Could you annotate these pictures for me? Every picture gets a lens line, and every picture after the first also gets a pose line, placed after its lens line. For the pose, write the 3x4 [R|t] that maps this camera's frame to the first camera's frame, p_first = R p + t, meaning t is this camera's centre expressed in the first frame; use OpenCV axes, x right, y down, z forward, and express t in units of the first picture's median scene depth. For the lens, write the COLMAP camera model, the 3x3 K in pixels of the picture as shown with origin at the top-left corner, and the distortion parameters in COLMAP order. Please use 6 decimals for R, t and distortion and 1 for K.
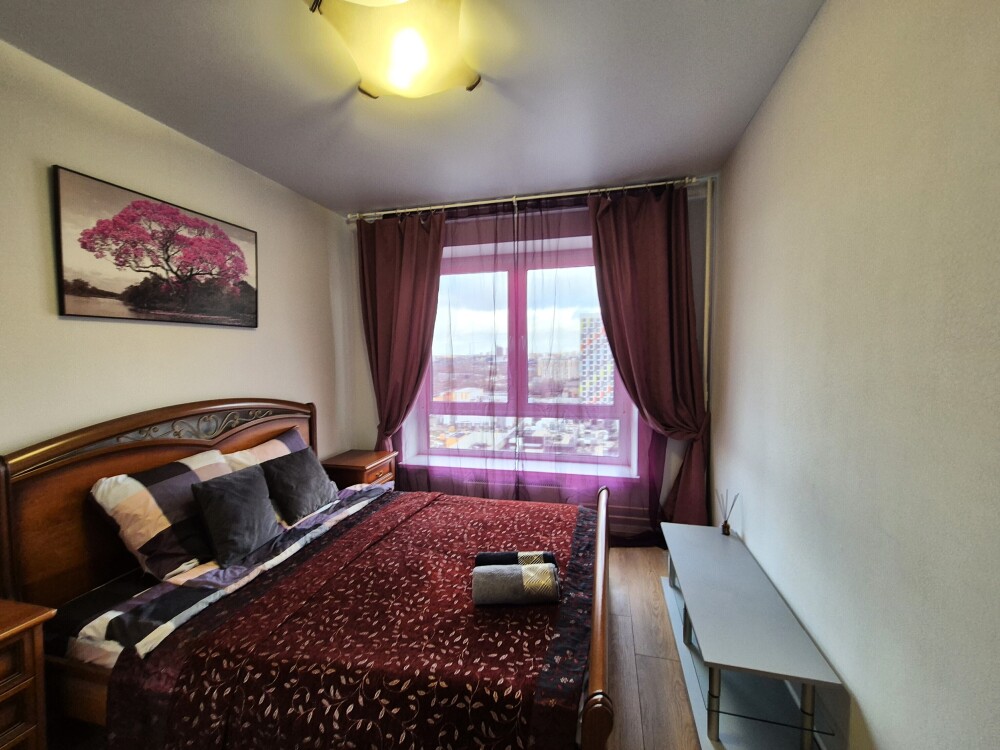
lens RADIAL K [[416.4, 0, 496.3], [0, 416.4, 360.8], [0, 0, 1]] dist [0.002657, 0.002566]
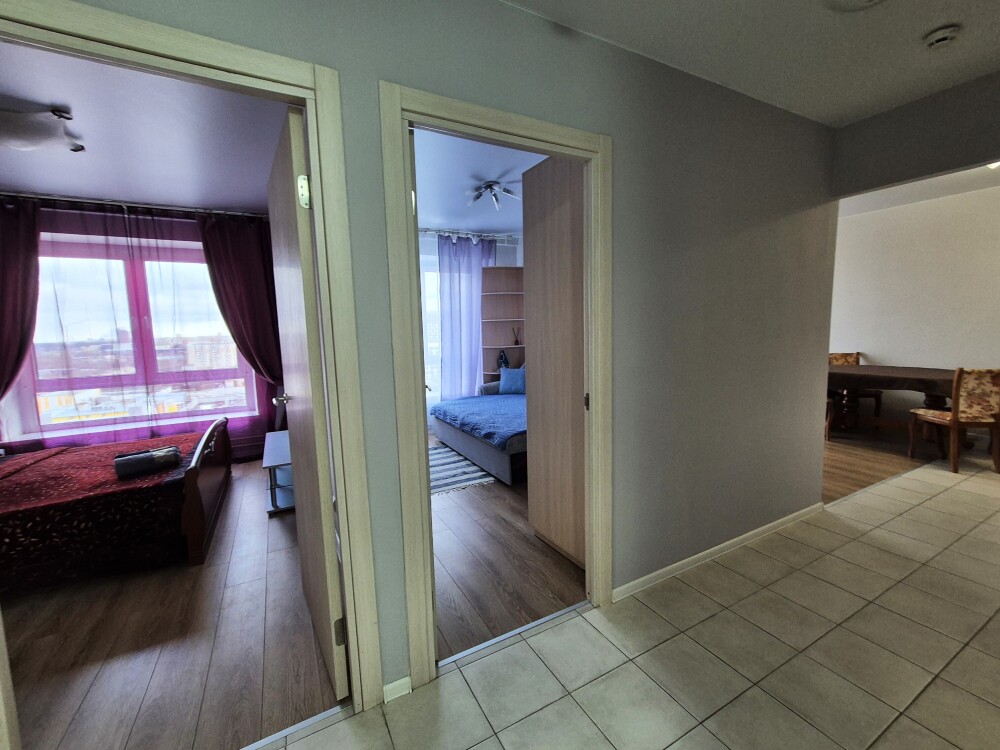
lens RADIAL K [[416.4, 0, 487.8], [0, 416.4, 373.2], [0, 0, 1]] dist [0.002657, 0.002566]
pose [[0.747984, -0.083593, 0.658432, -0.007985], [0.036743, 0.995731, 0.084676, 0.058914], [-0.662699, -0.039144, 0.747862, -0.819920]]
